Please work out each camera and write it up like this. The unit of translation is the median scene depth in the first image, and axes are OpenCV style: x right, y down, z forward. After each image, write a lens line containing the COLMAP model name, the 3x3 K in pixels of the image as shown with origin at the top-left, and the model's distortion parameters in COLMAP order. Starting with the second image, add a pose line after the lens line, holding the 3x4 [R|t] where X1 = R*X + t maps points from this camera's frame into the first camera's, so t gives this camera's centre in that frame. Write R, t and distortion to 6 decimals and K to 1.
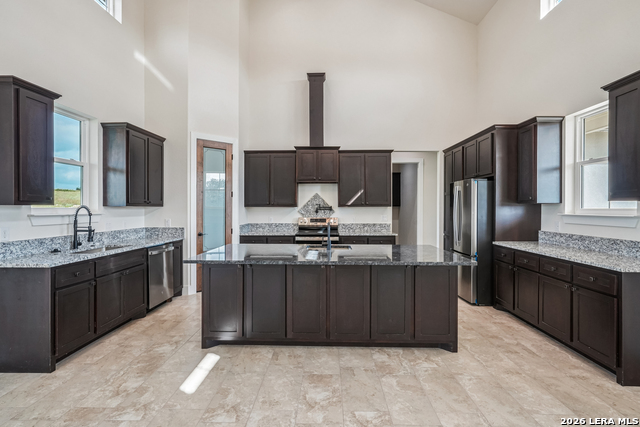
lens RADIAL K [[316.8, 0, 321.6], [0, 316.8, 209.6], [0, 0, 1]] dist [-0.000221, -0.000155]
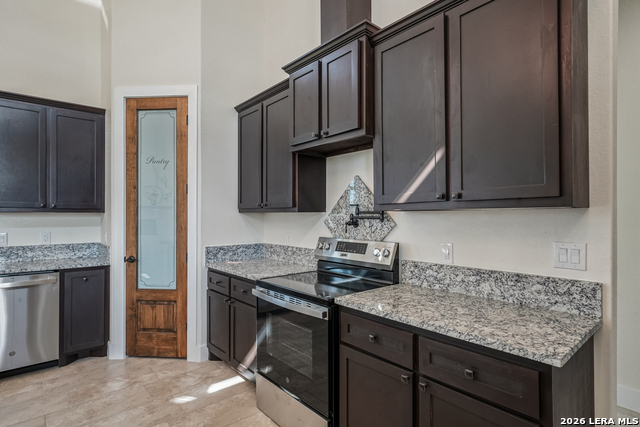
lens RADIAL K [[337.6, 0, 320.0], [0, 337.6, 213.5], [0, 0, 1]] dist [0.003481, 0.000435]
pose [[0.675726, -0.003627, -0.737144, 0.347426], [-0.003029, 0.999966, -0.007697, -0.003712], [0.737147, 0.007434, 0.675692, 0.919524]]
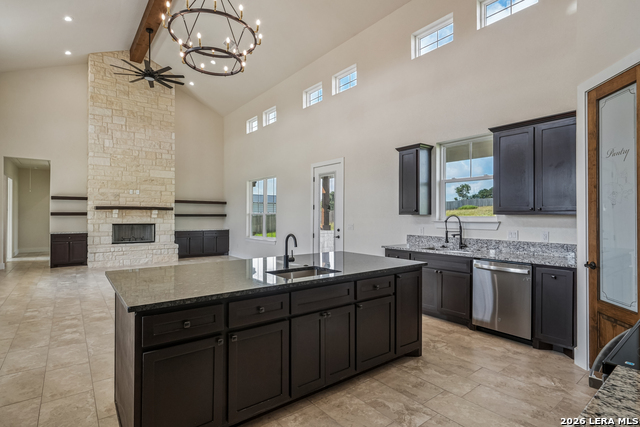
lens RADIAL K [[319.6, 0, 320.0], [0, 319.6, 213.5], [0, 0, 1]] dist [0.001941, -0.000147]
pose [[-0.767717, -0.009133, -0.640724, 0.353227], [-0.007761, 0.999958, -0.004954, -0.004495], [0.640742, 0.001170, -0.767756, 1.235379]]
